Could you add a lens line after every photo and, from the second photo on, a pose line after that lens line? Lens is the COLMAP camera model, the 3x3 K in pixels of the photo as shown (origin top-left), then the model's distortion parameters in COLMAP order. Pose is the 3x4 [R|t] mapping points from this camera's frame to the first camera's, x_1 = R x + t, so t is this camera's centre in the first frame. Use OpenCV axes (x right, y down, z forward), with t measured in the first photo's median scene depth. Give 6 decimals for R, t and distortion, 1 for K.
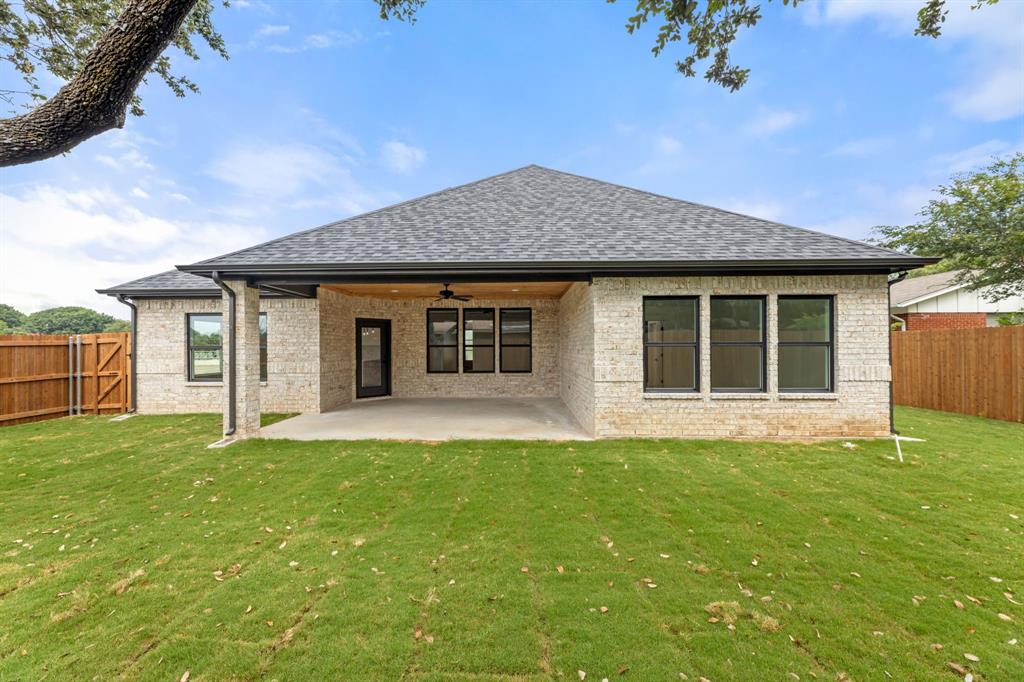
lens RADIAL K [[406.2, 0, 509.6], [0, 406.2, 343.1], [0, 0, 1]] dist [0.000765, 0.000124]
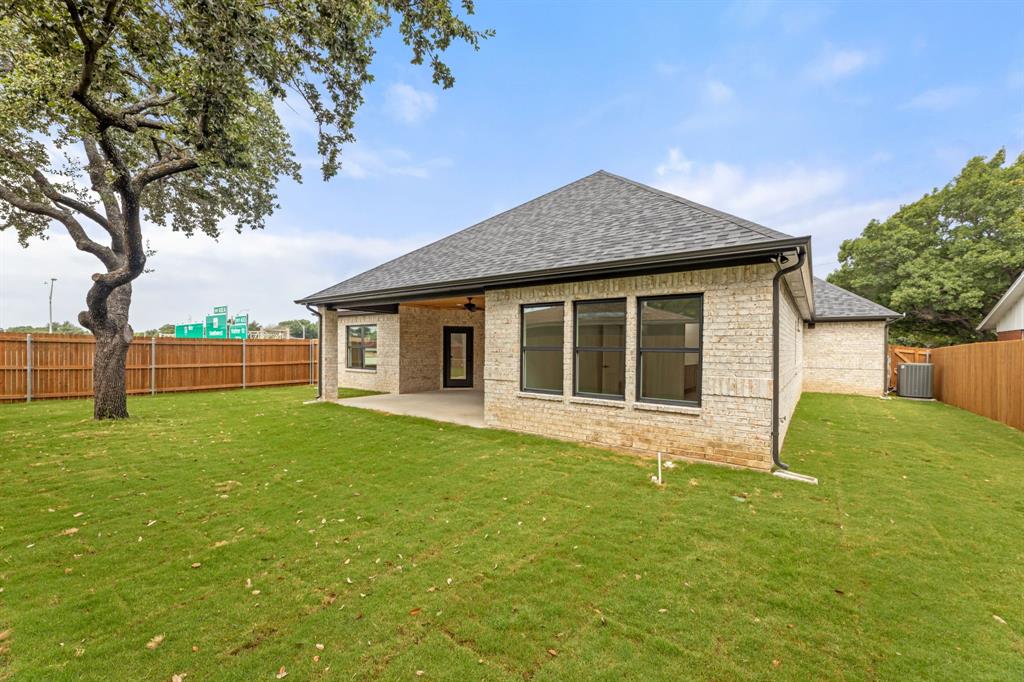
lens RADIAL K [[406.2, 0, 509.6], [0, 406.2, 343.1], [0, 0, 1]] dist [0.000765, 0.000124]
pose [[0.820234, 0.005900, -0.571998, 0.948954], [-0.010710, 0.999930, -0.005045, -0.004501], [0.571928, 0.010264, 0.820239, 0.069634]]
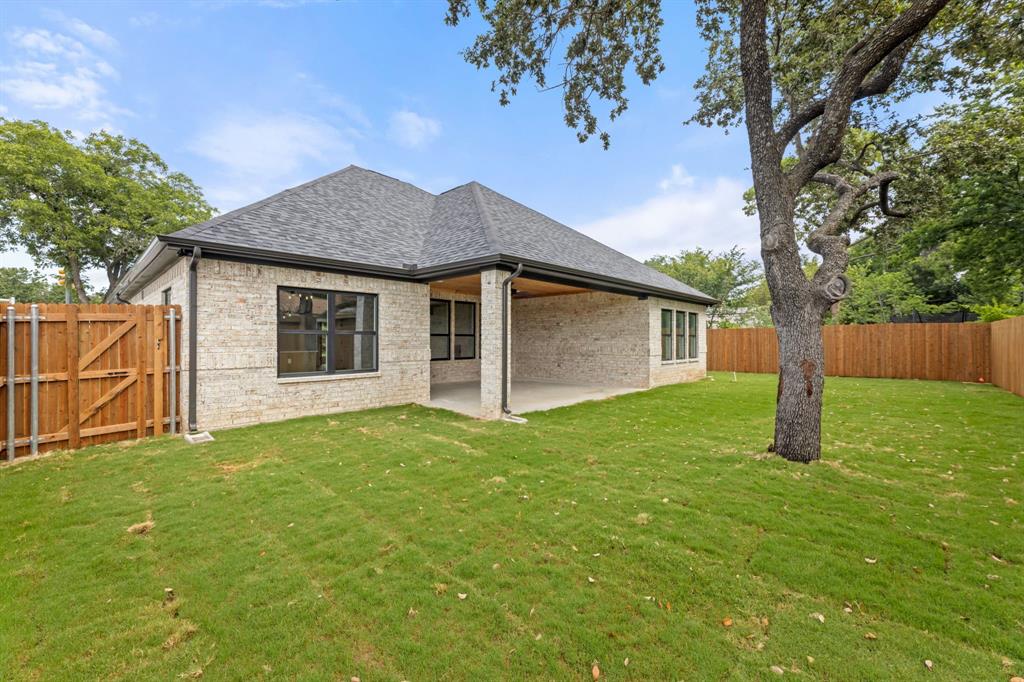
lens RADIAL K [[406.2, 0, 509.6], [0, 406.2, 343.1], [0, 0, 1]] dist [0.000765, 0.000124]
pose [[0.675572, -0.001139, 0.737293, -1.456754], [-0.010757, 0.999877, 0.011401, 0.025520], [-0.737215, -0.015633, 0.675477, 0.258730]]
